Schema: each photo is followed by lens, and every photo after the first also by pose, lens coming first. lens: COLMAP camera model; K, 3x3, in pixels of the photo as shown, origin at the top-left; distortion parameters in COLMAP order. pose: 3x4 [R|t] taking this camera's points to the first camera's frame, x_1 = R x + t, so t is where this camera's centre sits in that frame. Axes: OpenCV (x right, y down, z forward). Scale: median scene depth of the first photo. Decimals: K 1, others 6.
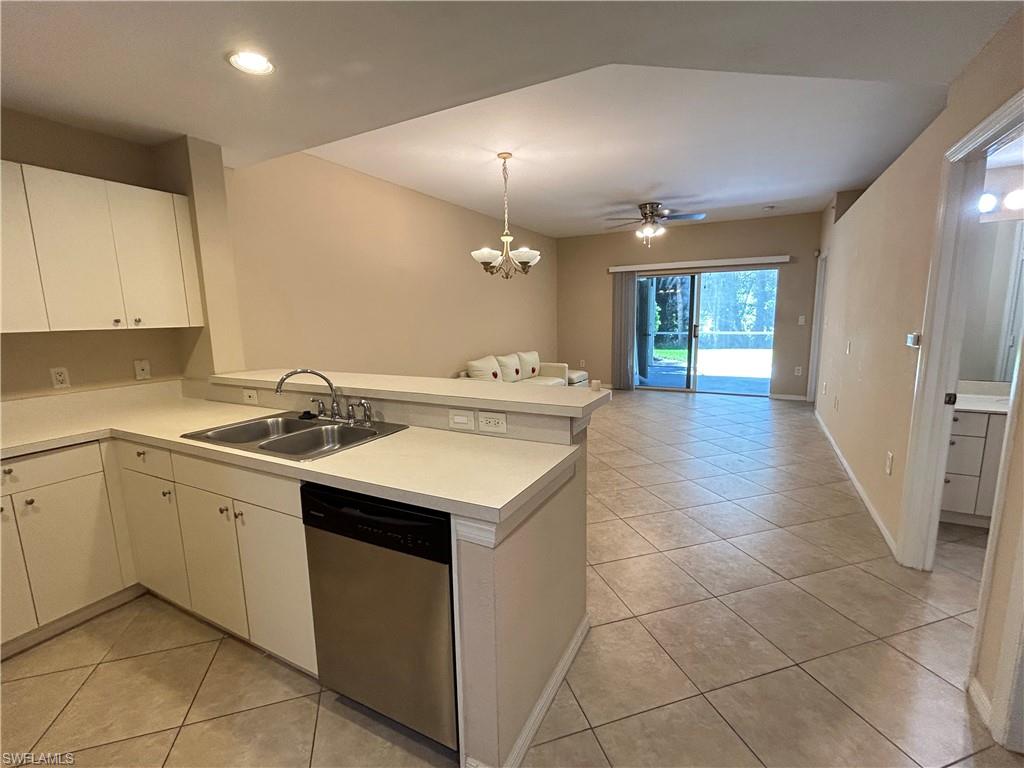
lens RADIAL K [[453.0, 0, 512.0], [0, 453.0, 384.0], [0, 0, 1]] dist [-0.001900, 0.001096]
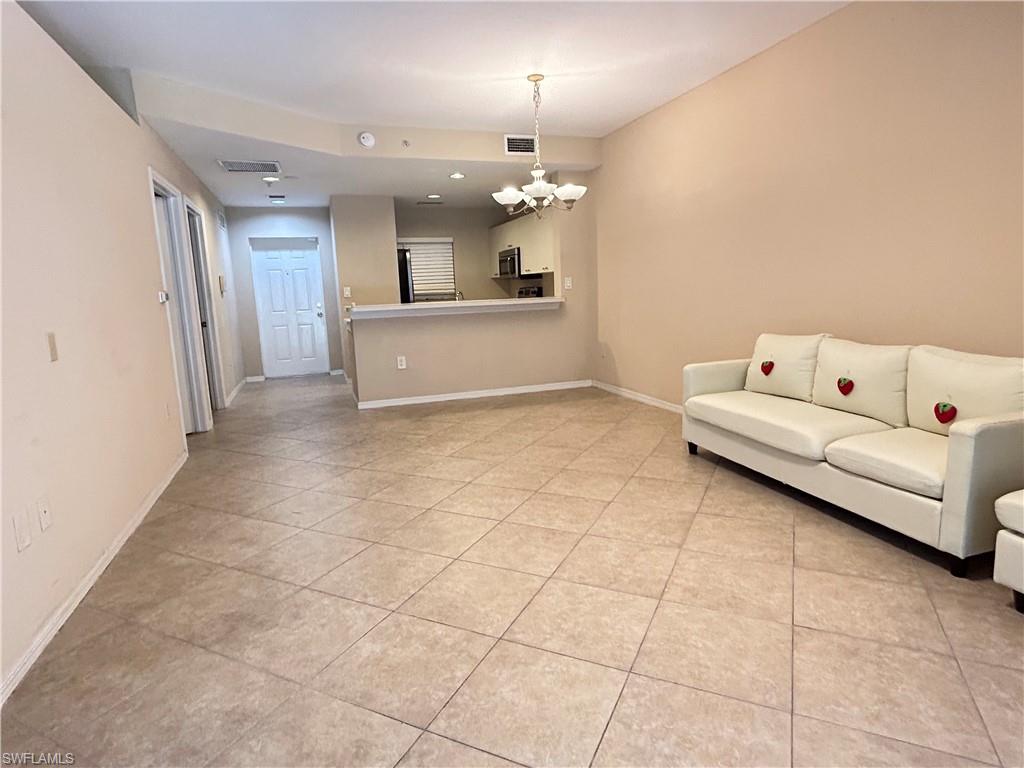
lens RADIAL K [[577.6, 0, 512.0], [0, 577.6, 384.0], [0, 0, 1]] dist [0.002299, -0.001915]
pose [[-0.679217, 0.162090, -0.715815, 1.558310], [-0.062895, 0.958865, 0.276806, -0.415999], [0.731237, 0.233033, -0.641083, 3.099077]]
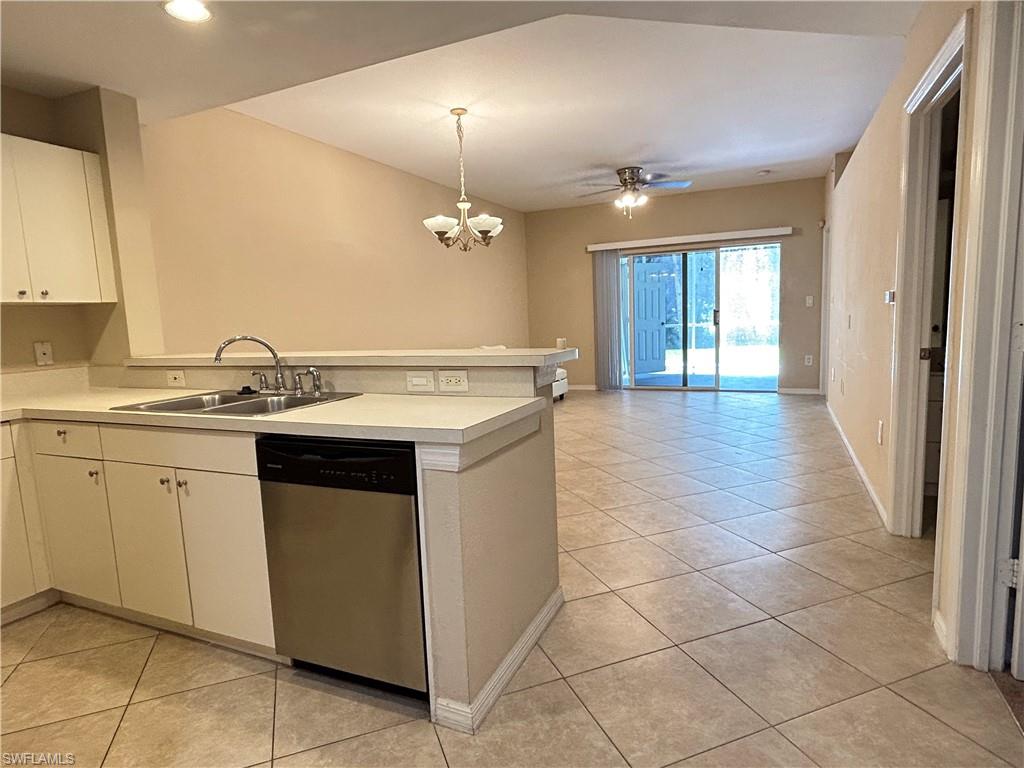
lens RADIAL K [[577.6, 0, 512.0], [0, 577.6, 384.0], [0, 0, 1]] dist [0.002299, -0.001915]
pose [[0.997659, -0.029640, 0.061630, 0.004143], [0.031808, 0.998898, -0.034501, 0.112271], [-0.060540, 0.036380, 0.997503, -0.181608]]
